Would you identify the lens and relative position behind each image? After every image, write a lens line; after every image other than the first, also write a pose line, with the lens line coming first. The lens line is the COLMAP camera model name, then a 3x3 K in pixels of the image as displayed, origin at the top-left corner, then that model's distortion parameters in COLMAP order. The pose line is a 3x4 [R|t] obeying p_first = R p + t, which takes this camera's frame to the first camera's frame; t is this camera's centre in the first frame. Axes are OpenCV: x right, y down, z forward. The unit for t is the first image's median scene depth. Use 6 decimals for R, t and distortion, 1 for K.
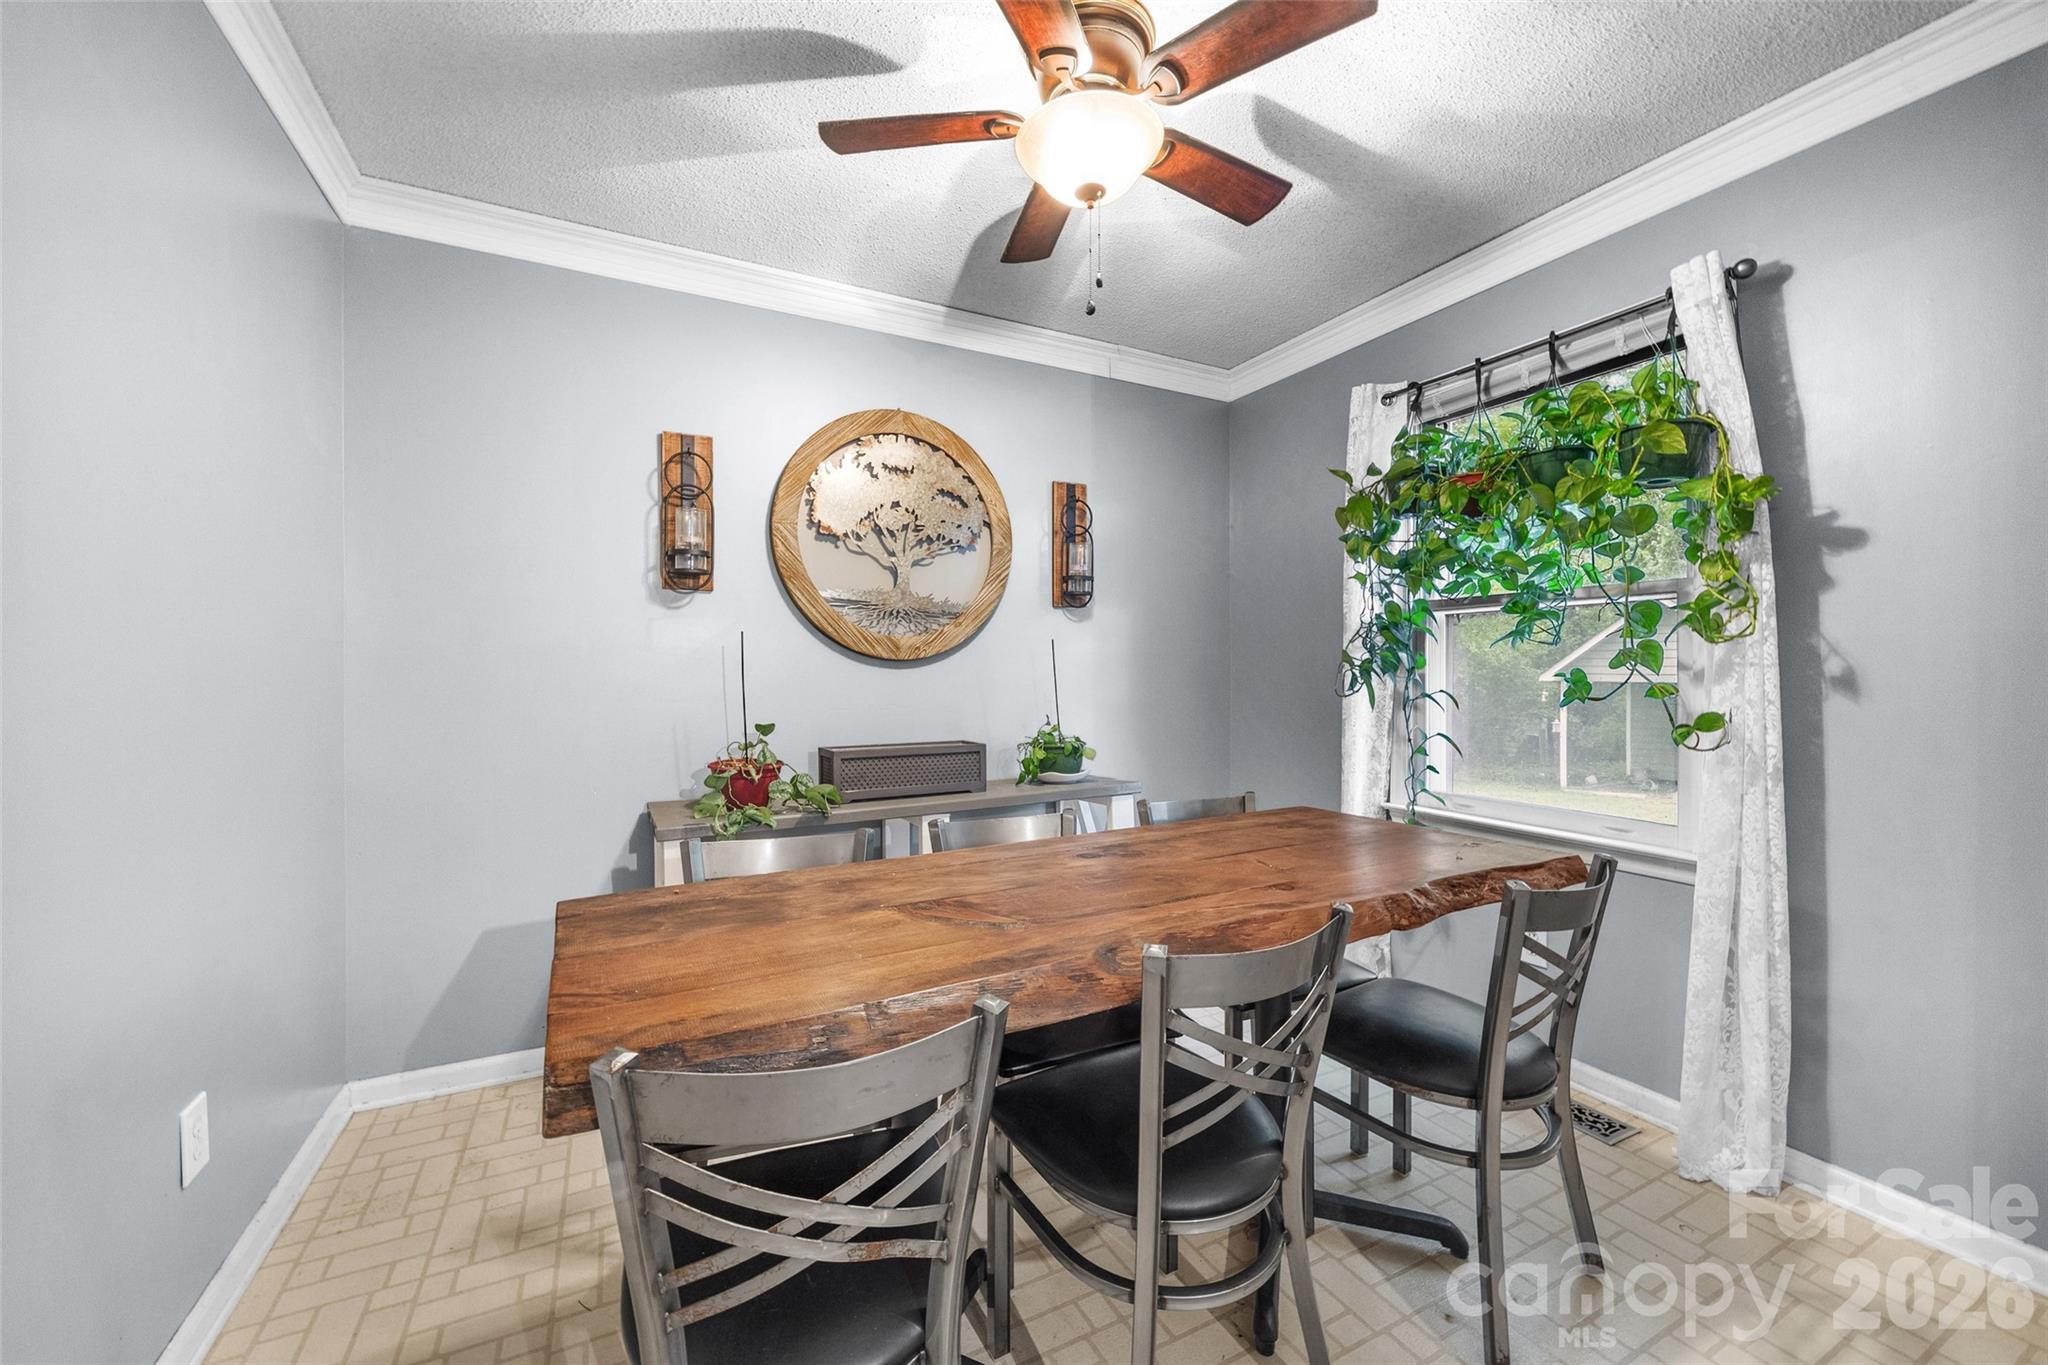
lens RADIAL K [[797.4, 0, 1025.2], [0, 797.4, 678.7], [0, 0, 1]] dist [-0.004062, 0.001196]
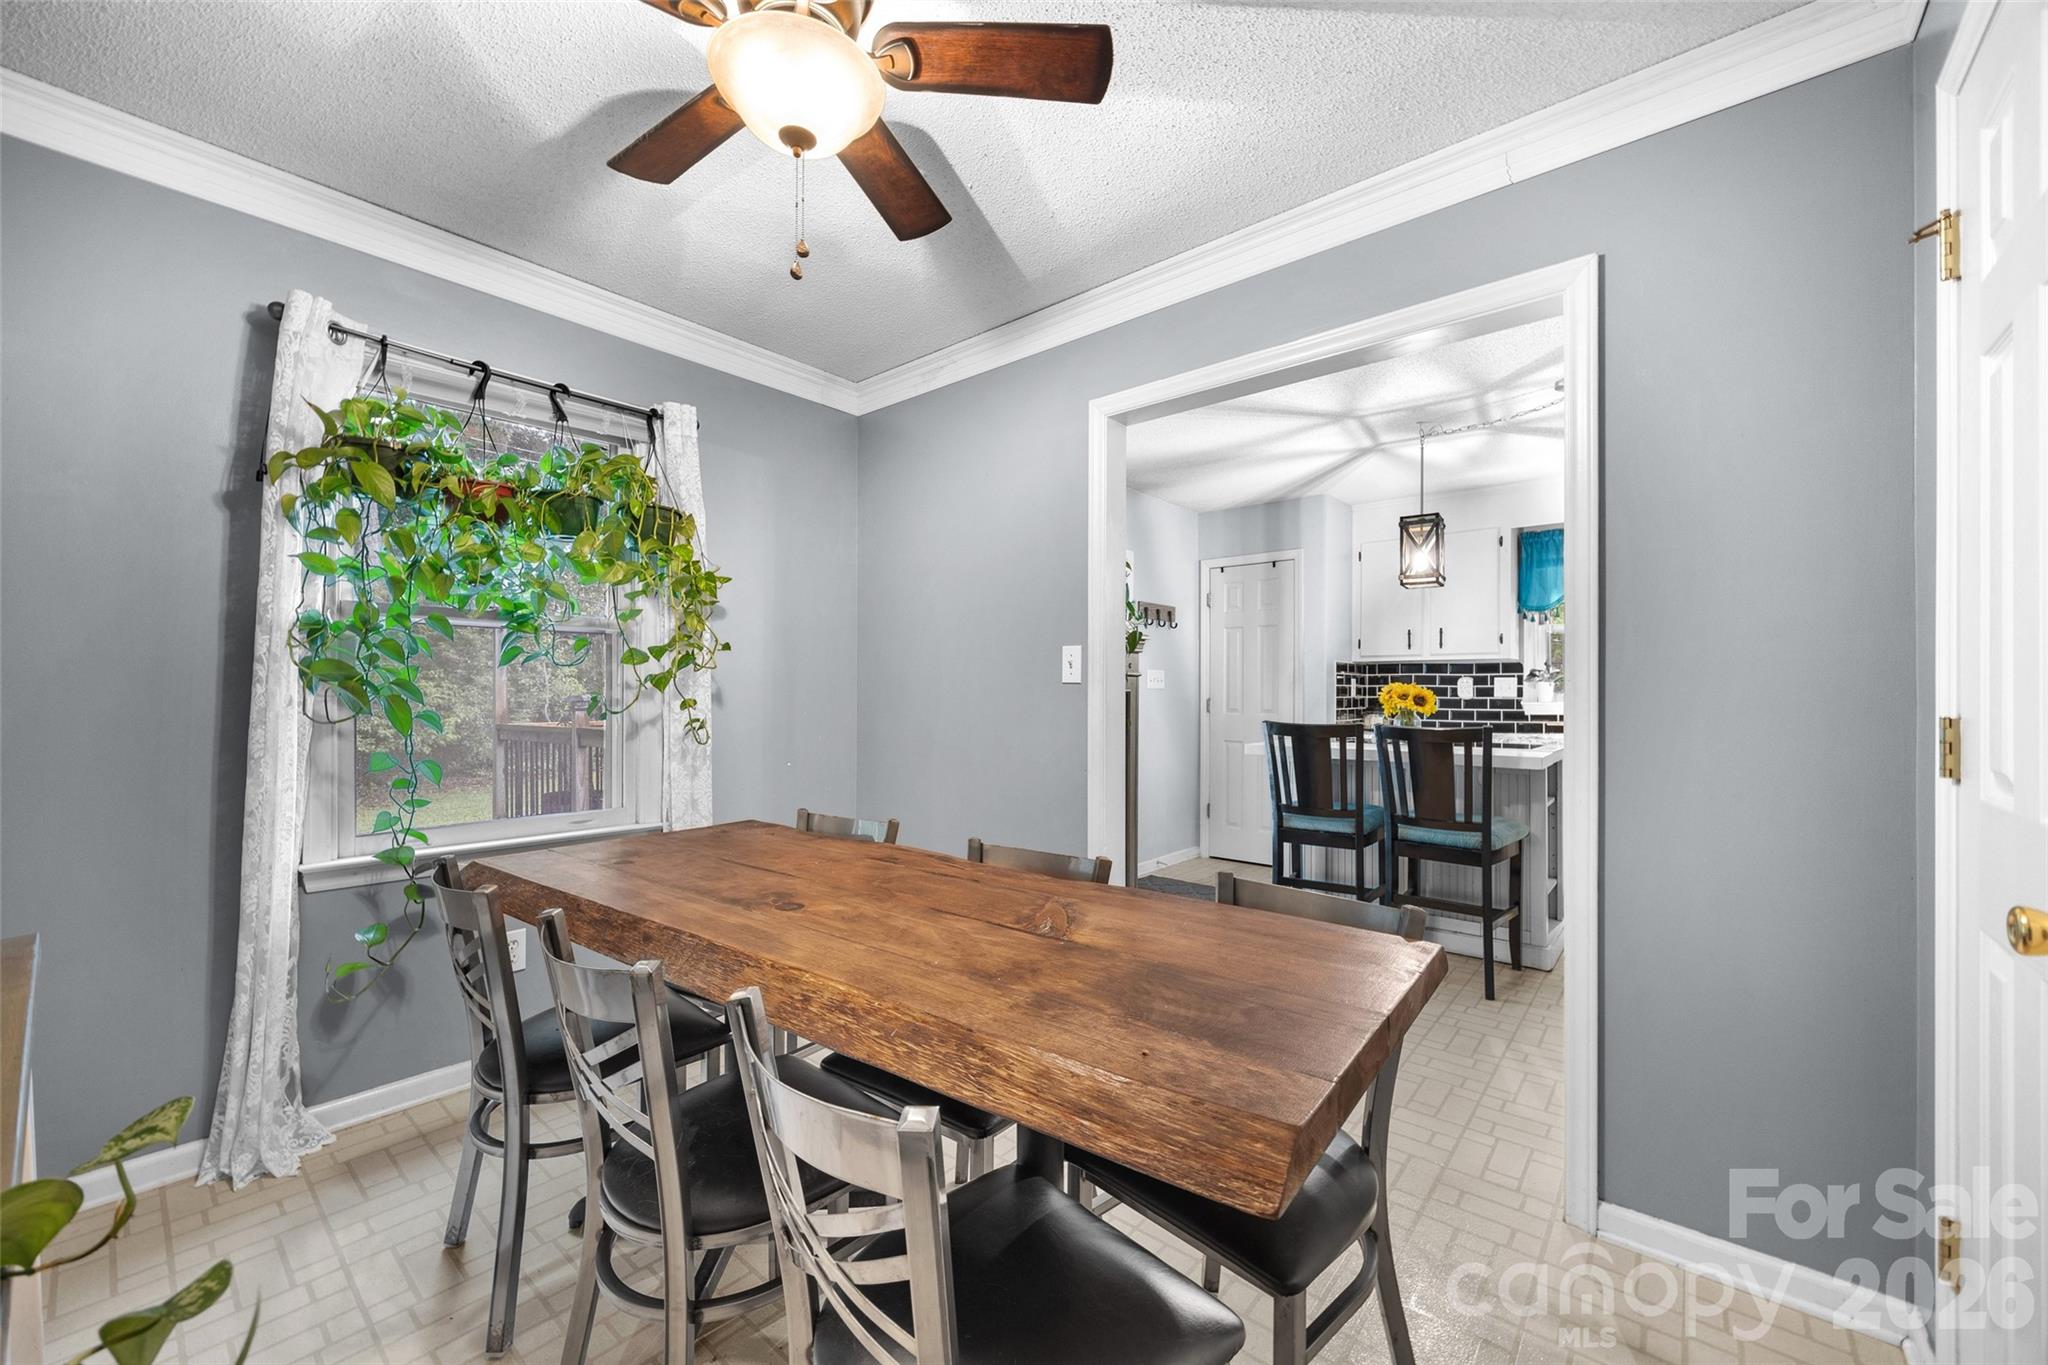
lens RADIAL K [[797.4, 0, 1028.1], [0, 797.4, 689.2], [0, 0, 1]] dist [-0.004062, 0.001196]
pose [[-0.387925, 0.002211, 0.921688, -0.985008], [0.006307, 0.999980, 0.000255, -0.010791], [-0.921669, 0.005912, -0.387931, 1.344872]]
